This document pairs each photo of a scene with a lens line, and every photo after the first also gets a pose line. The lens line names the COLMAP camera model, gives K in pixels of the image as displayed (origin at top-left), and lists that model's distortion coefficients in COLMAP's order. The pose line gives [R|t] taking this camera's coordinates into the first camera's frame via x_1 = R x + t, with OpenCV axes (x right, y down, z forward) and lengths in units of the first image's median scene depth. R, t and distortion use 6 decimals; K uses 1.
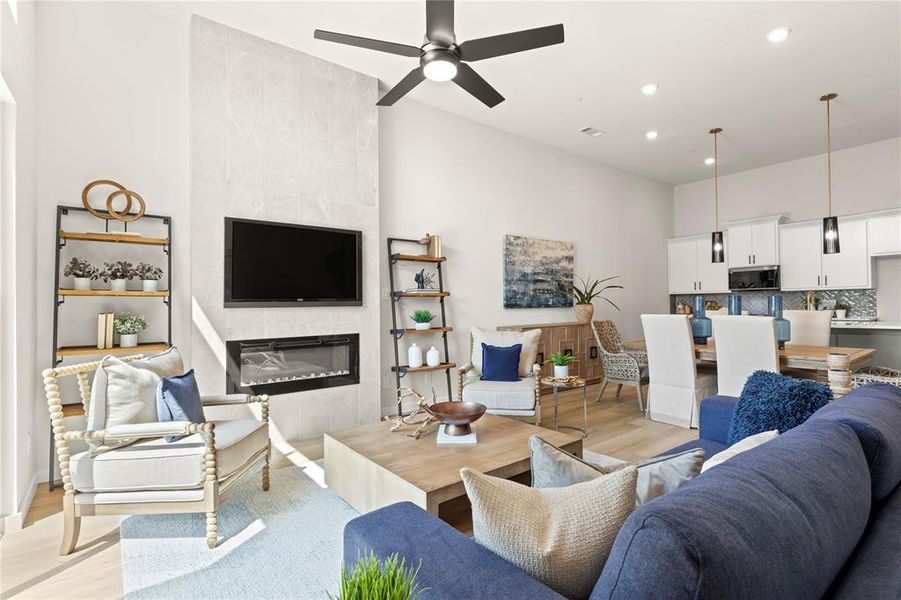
lens RADIAL K [[438.7, 0, 459.2], [0, 438.7, 301.3], [0, 0, 1]] dist [-0.004457, 0.000040]
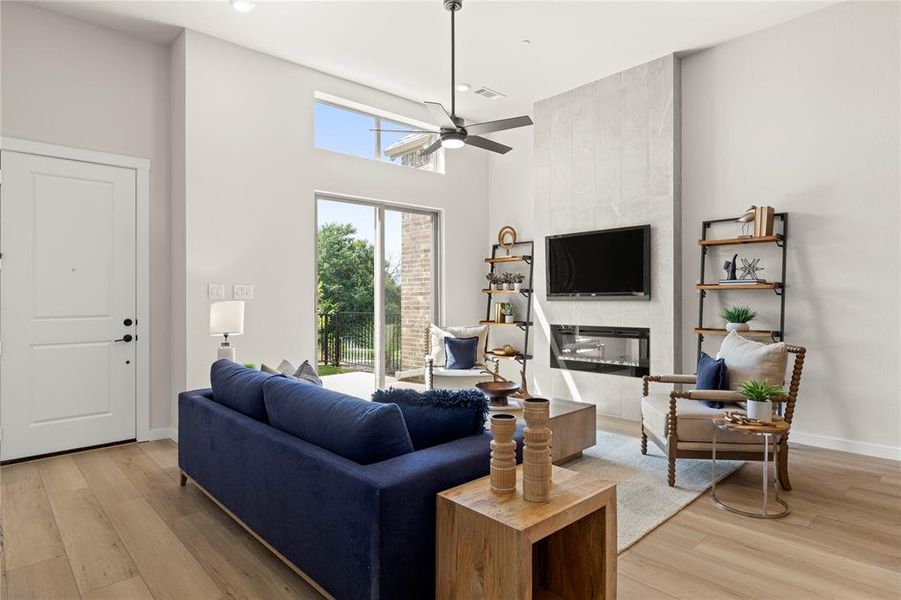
lens RADIAL K [[514.4, 0, 449.6], [0, 514.4, 292.9], [0, 0, 1]] dist [0.006778, 0.002052]
pose [[0.069407, 0.007097, -0.997563, 0.669224], [0.019516, 0.999774, 0.008470, -0.018323], [0.997398, -0.020057, 0.069253, 0.349073]]
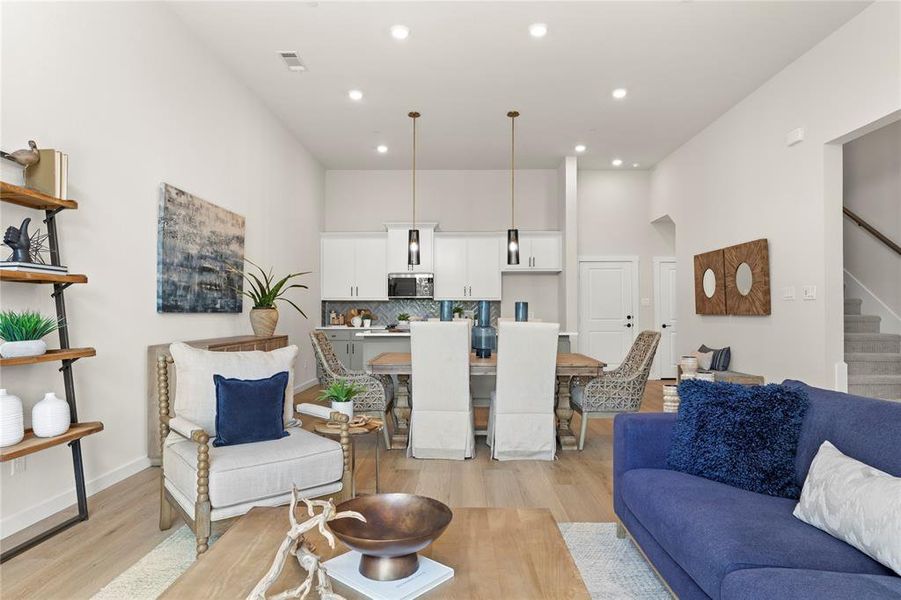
lens RADIAL K [[526.9, 0, 454.1], [0, 526.9, 311.7], [0, 0, 1]] dist [-0.000740, -0.002444]
pose [[0.629464, 0.017285, 0.776837, -0.183078], [-0.016498, 0.999824, -0.008879, 0.014688], [-0.776854, -0.007227, 0.629639, 0.274490]]
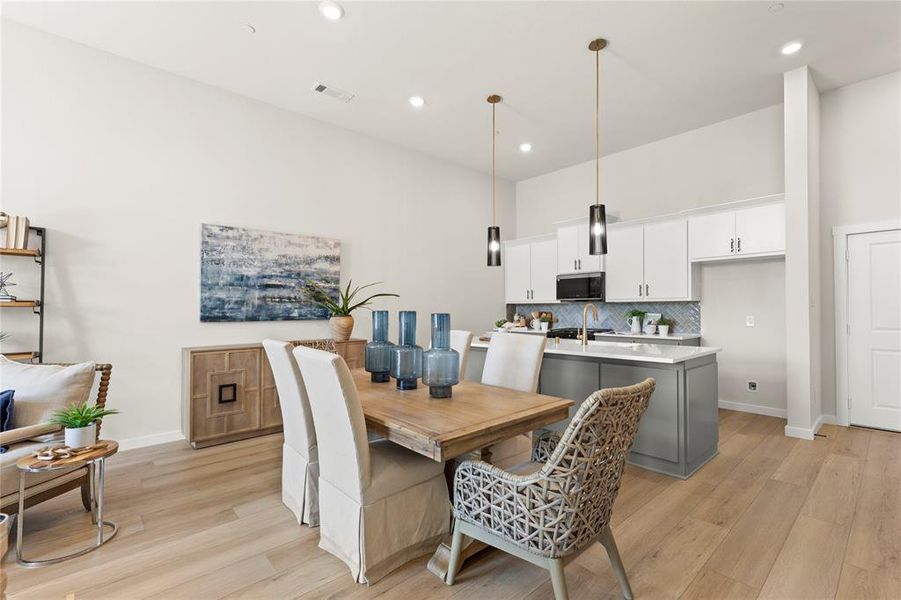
lens RADIAL K [[397.3, 0, 469.3], [0, 397.3, 306.8], [0, 0, 1]] dist [-0.005222, 0.001047]
pose [[0.997639, 0.010657, 0.067842, 0.507413], [-0.010986, 0.999930, 0.004477, -0.018052], [-0.067789, -0.005212, 0.997686, 0.294966]]
